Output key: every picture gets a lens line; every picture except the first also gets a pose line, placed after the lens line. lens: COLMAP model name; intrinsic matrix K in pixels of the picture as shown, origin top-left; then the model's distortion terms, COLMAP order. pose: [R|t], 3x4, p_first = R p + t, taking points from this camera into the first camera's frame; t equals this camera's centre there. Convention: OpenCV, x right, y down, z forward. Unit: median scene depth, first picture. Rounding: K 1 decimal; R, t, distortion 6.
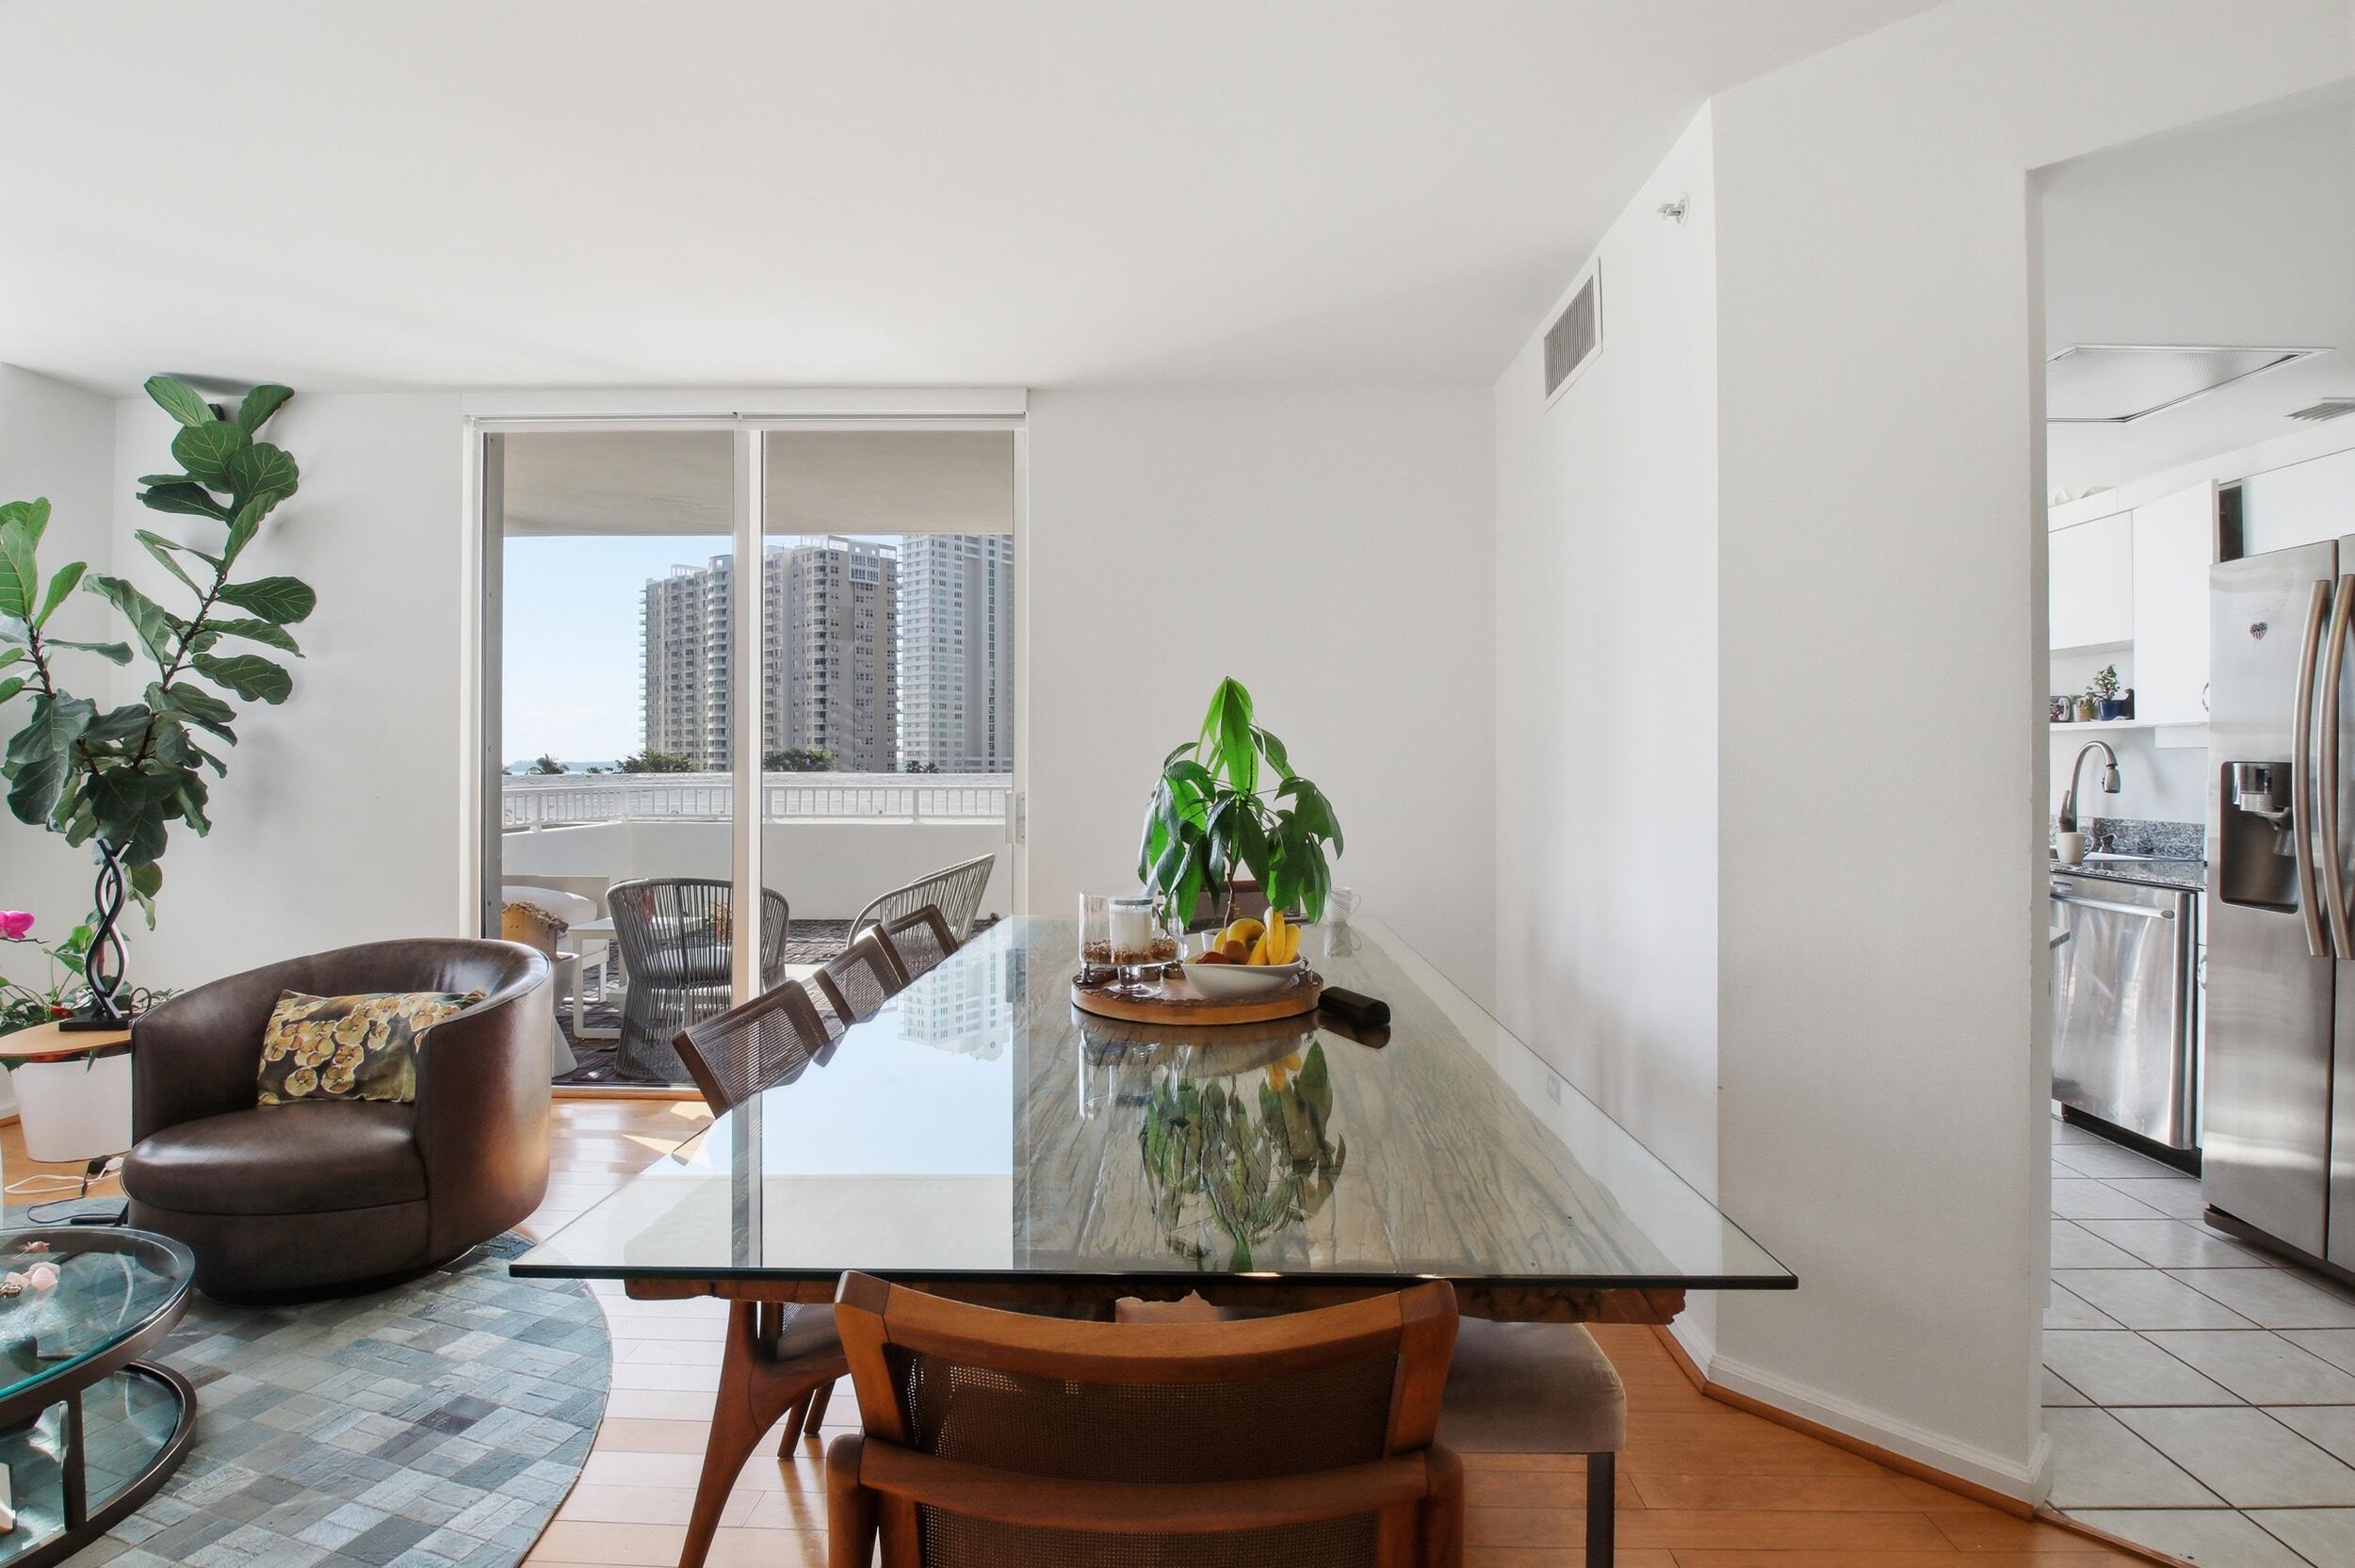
lens RADIAL K [[1123.1, 0, 1179.0], [0, 1123.1, 755.9], [0, 0, 1]] dist [0.006723, -0.024167]
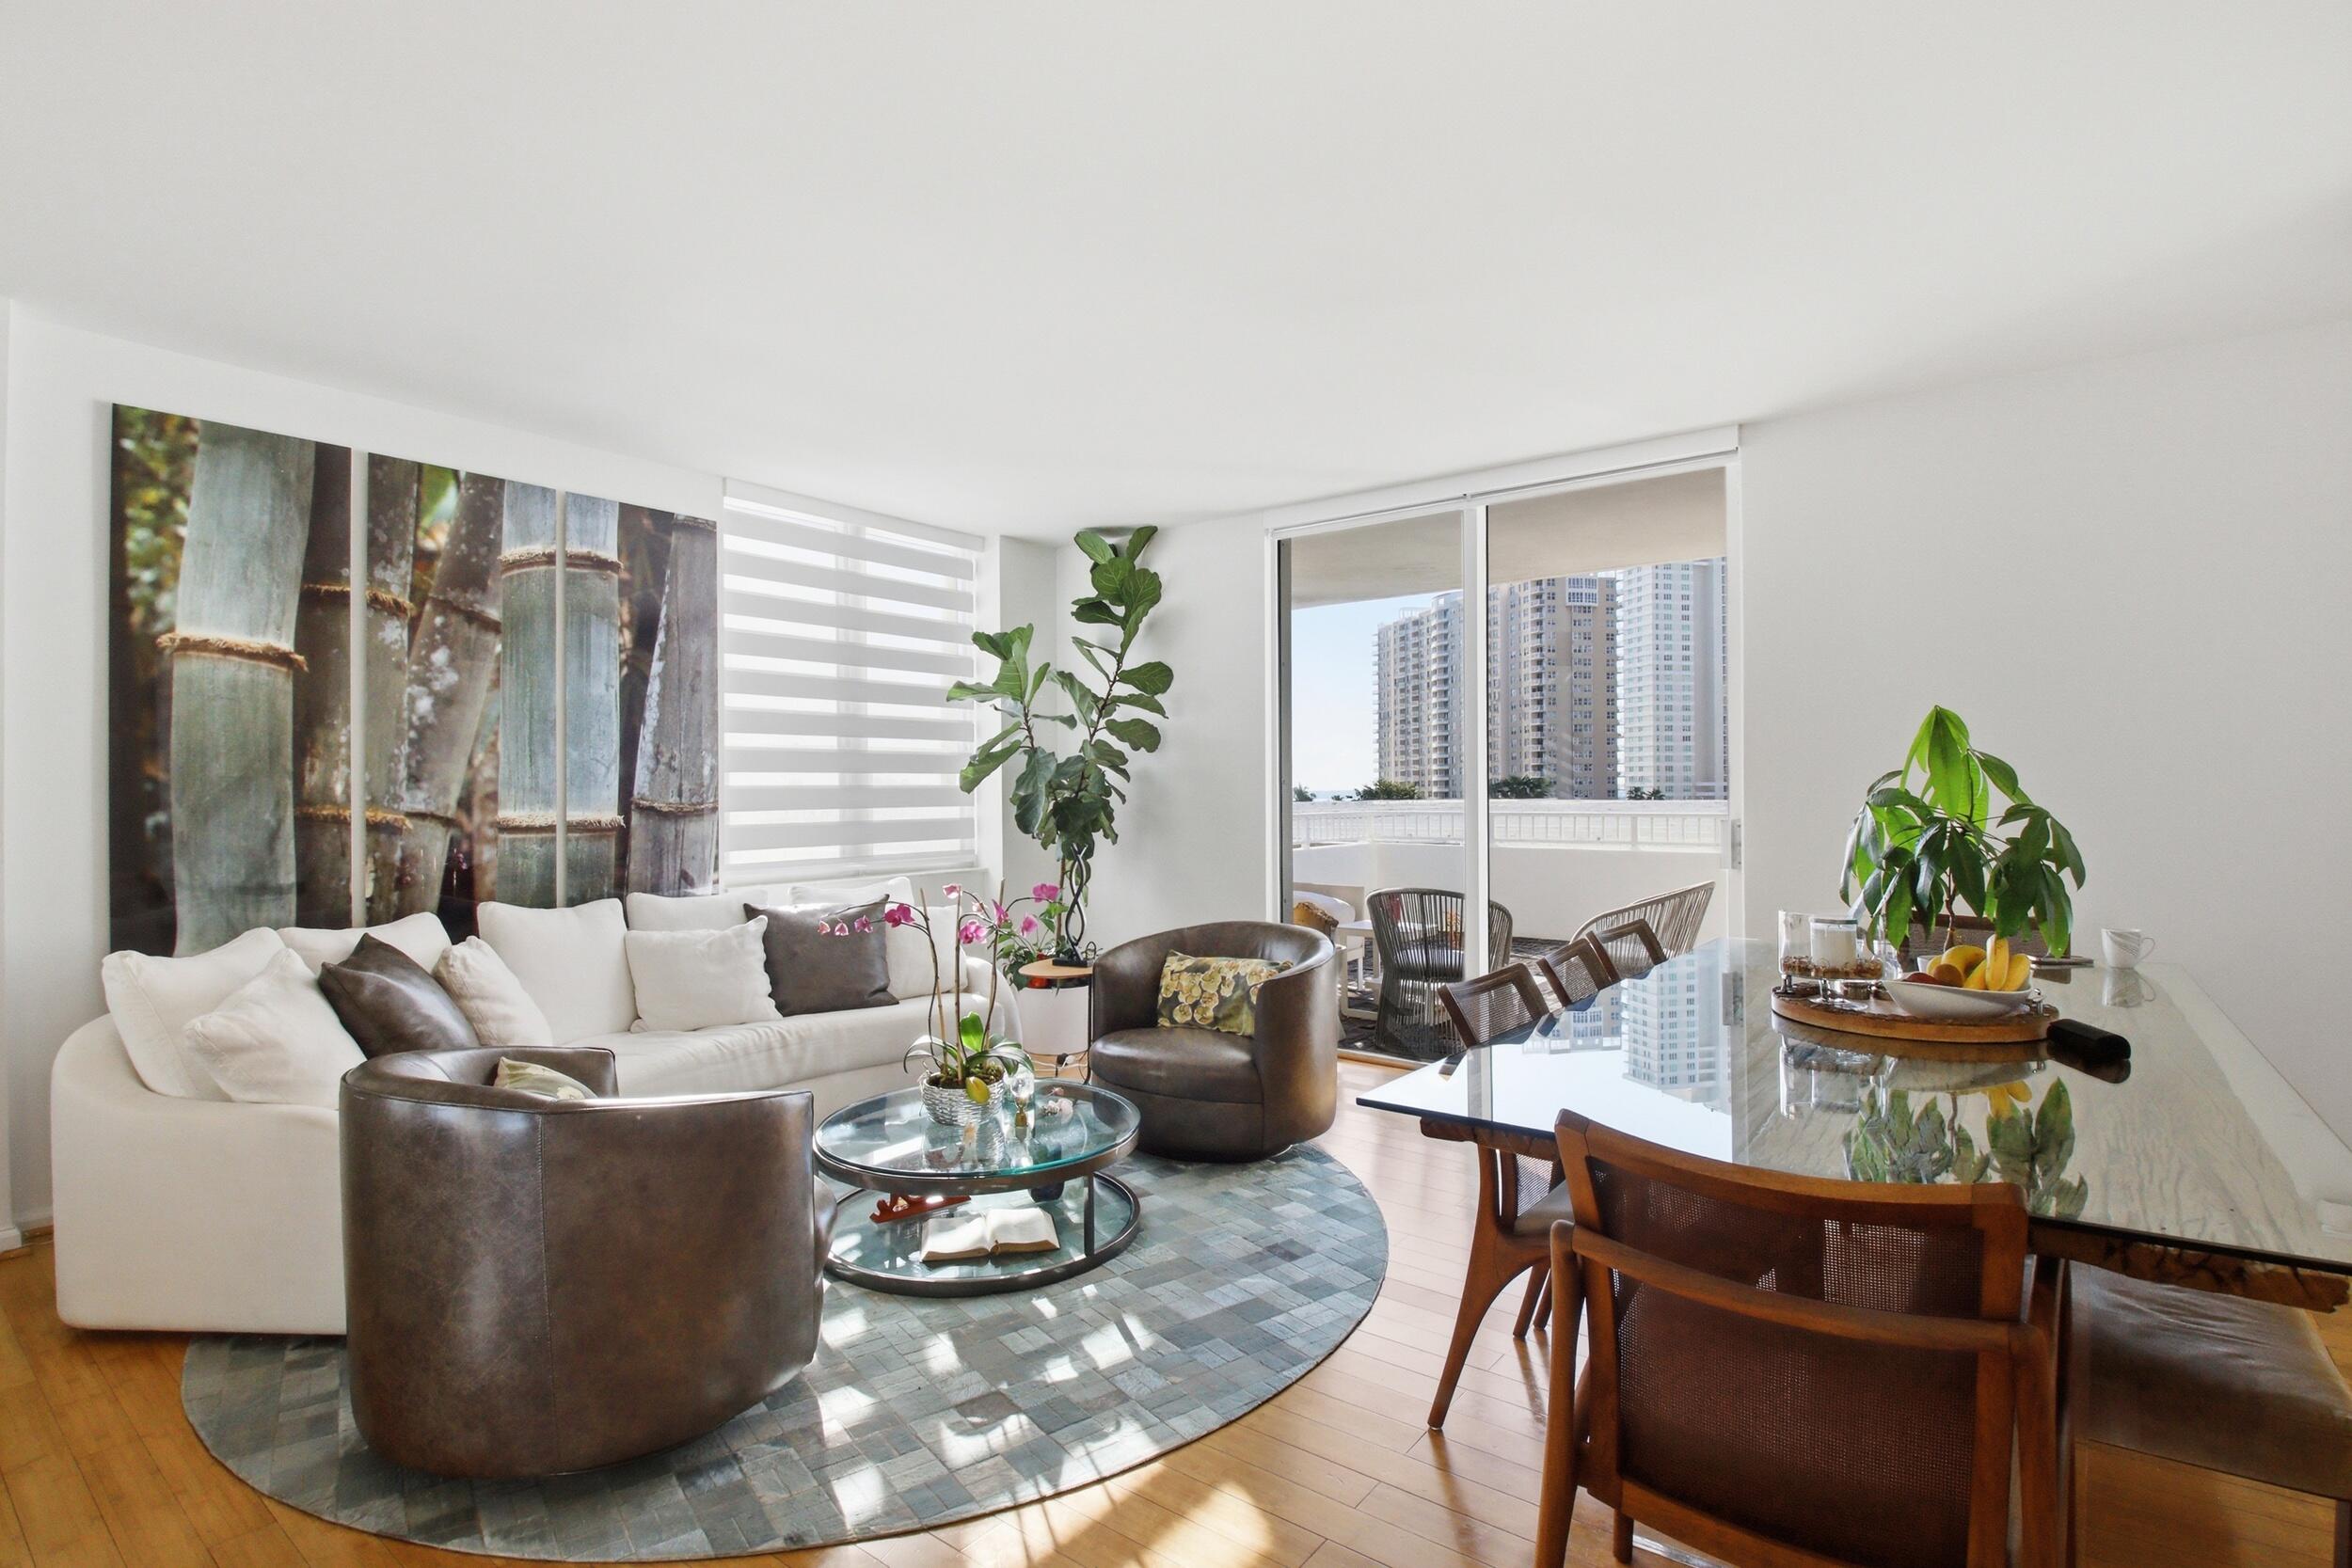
lens RADIAL K [[1121.7, 0, 1174.8], [0, 1121.7, 784.8], [0, 0, 1]] dist [0.006723, -0.024167]
pose [[0.812390, -0.009275, -0.583040, 0.046128], [0.010244, 0.999946, -0.001633, -0.002750], [0.583024, -0.004646, 0.812442, -0.149484]]
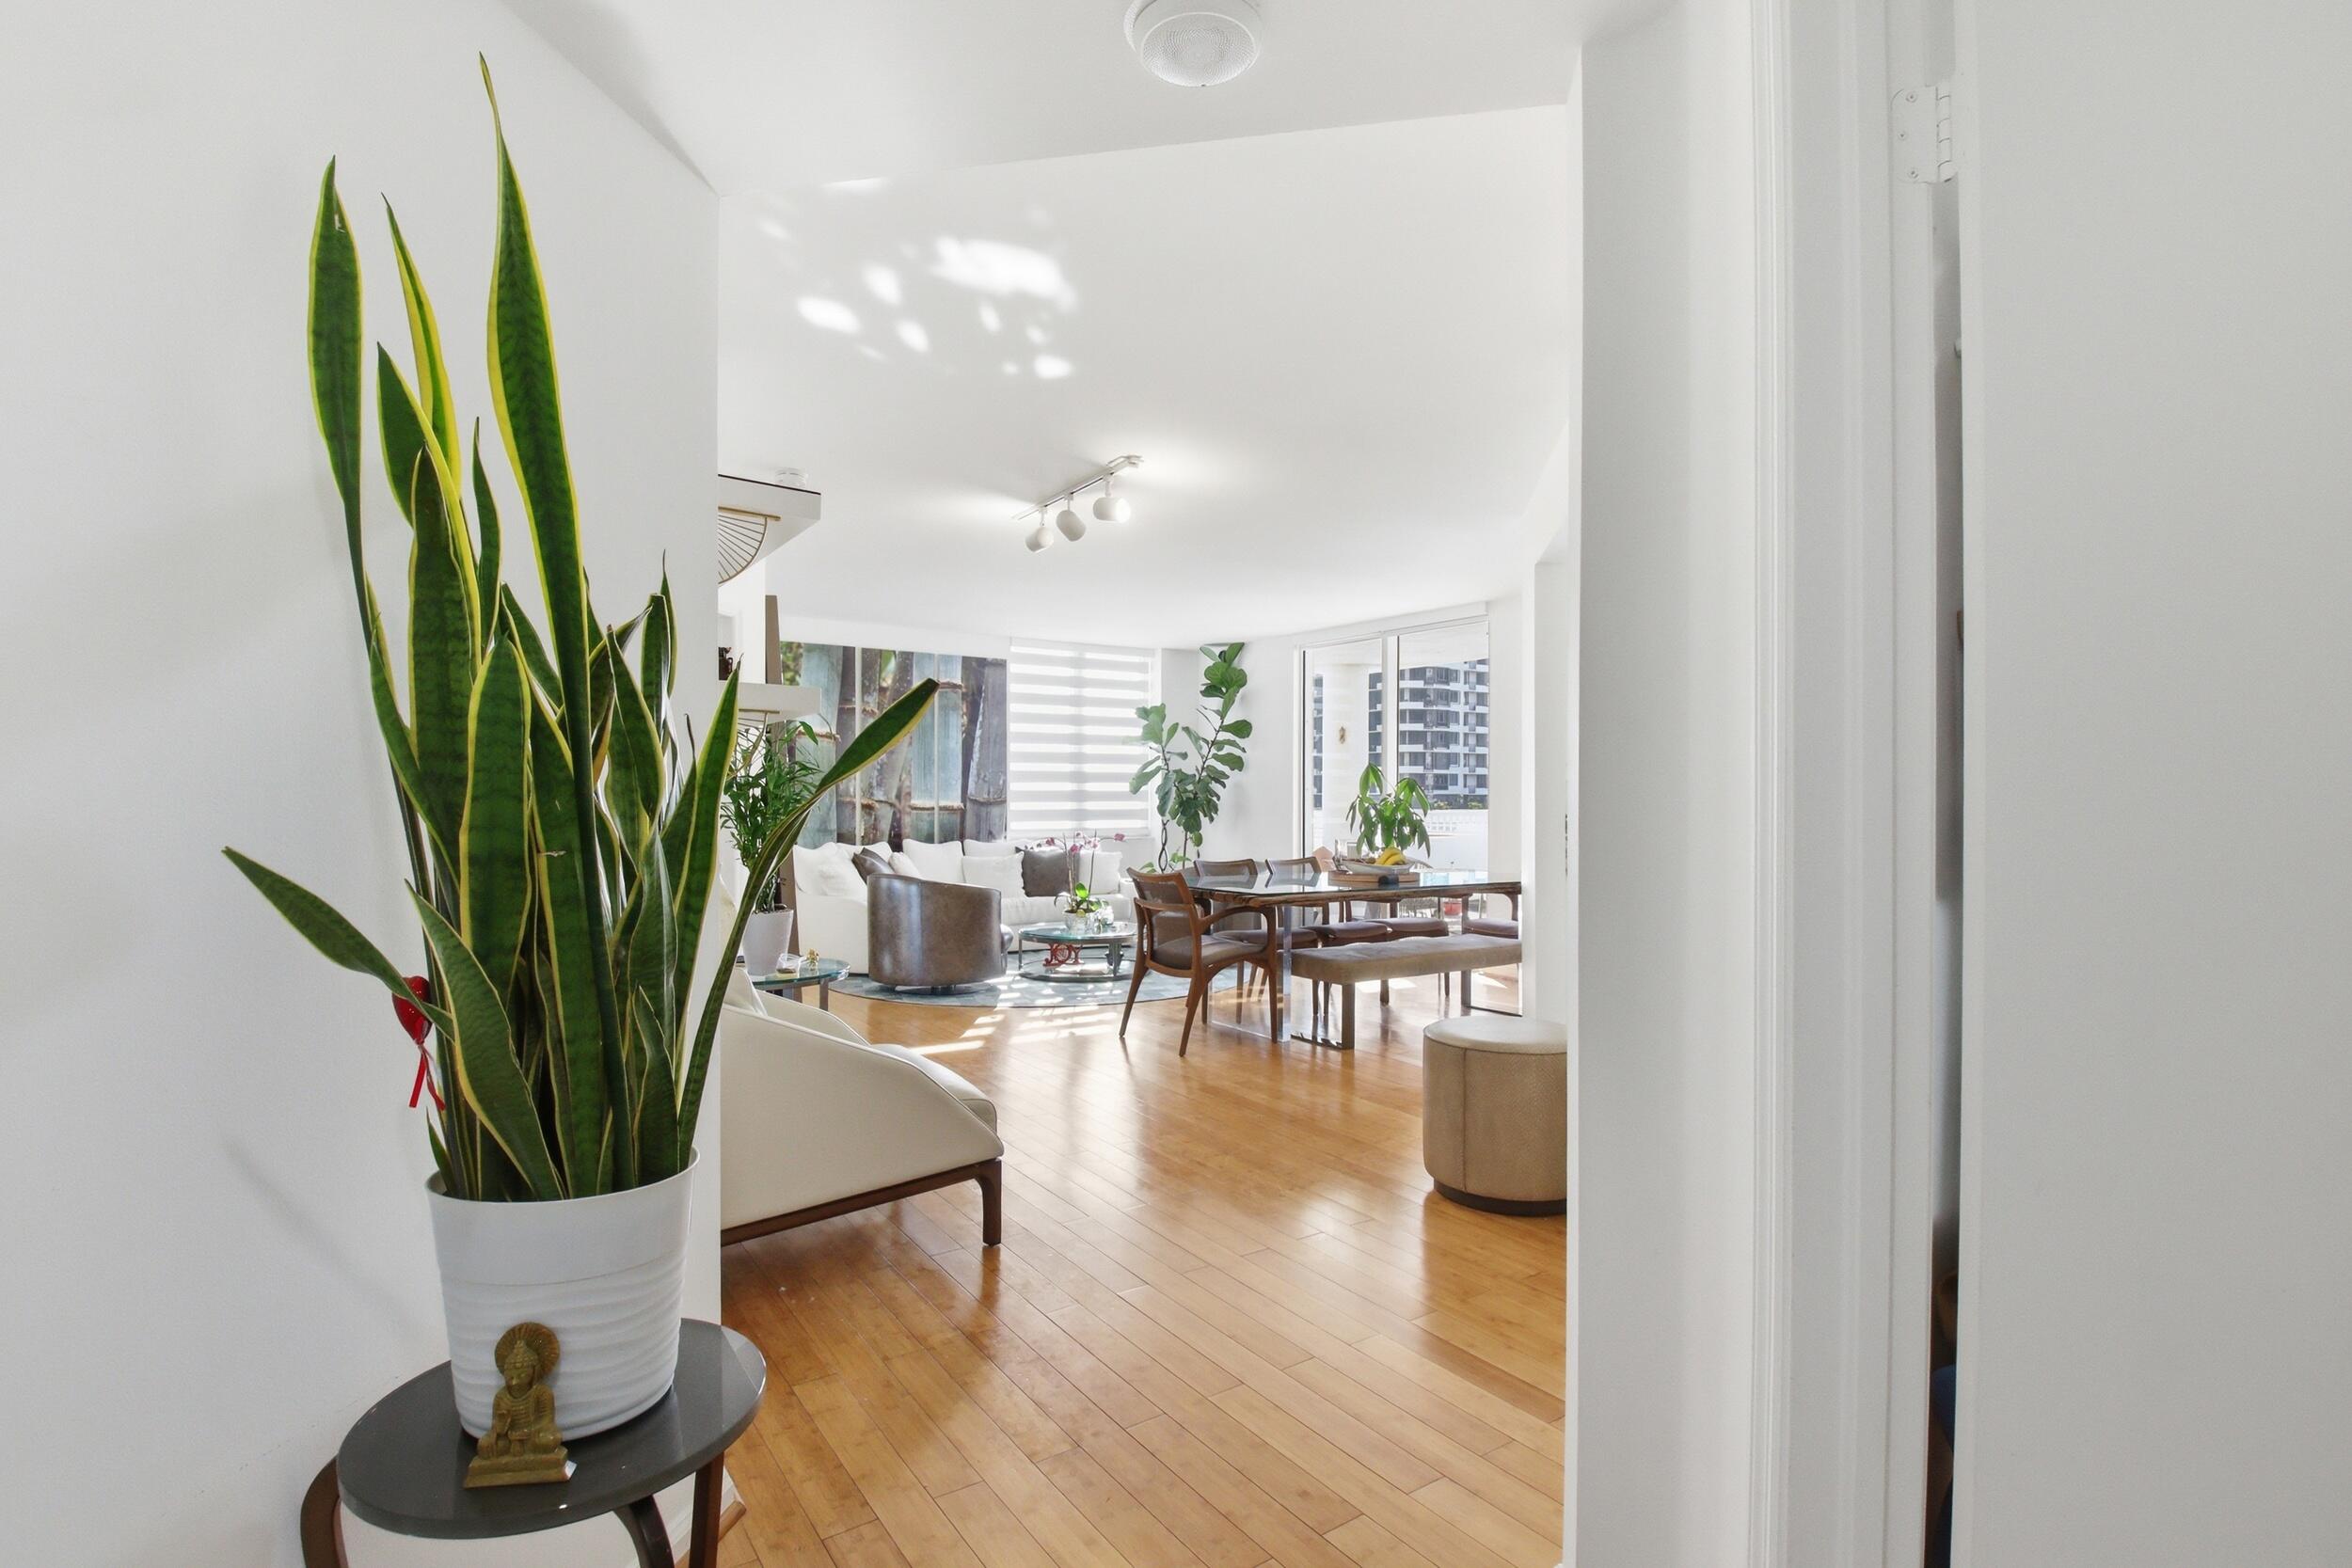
lens RADIAL K [[1121.7, 0, 1182.2], [0, 1121.7, 805.6], [0, 0, 1]] dist [0.006723, -0.024167]
pose [[0.589104, 0.005169, -0.808041, 1.241416], [0.004484, 0.999943, 0.009666, 0.005250], [0.808045, -0.009317, 0.589047, -0.627520]]
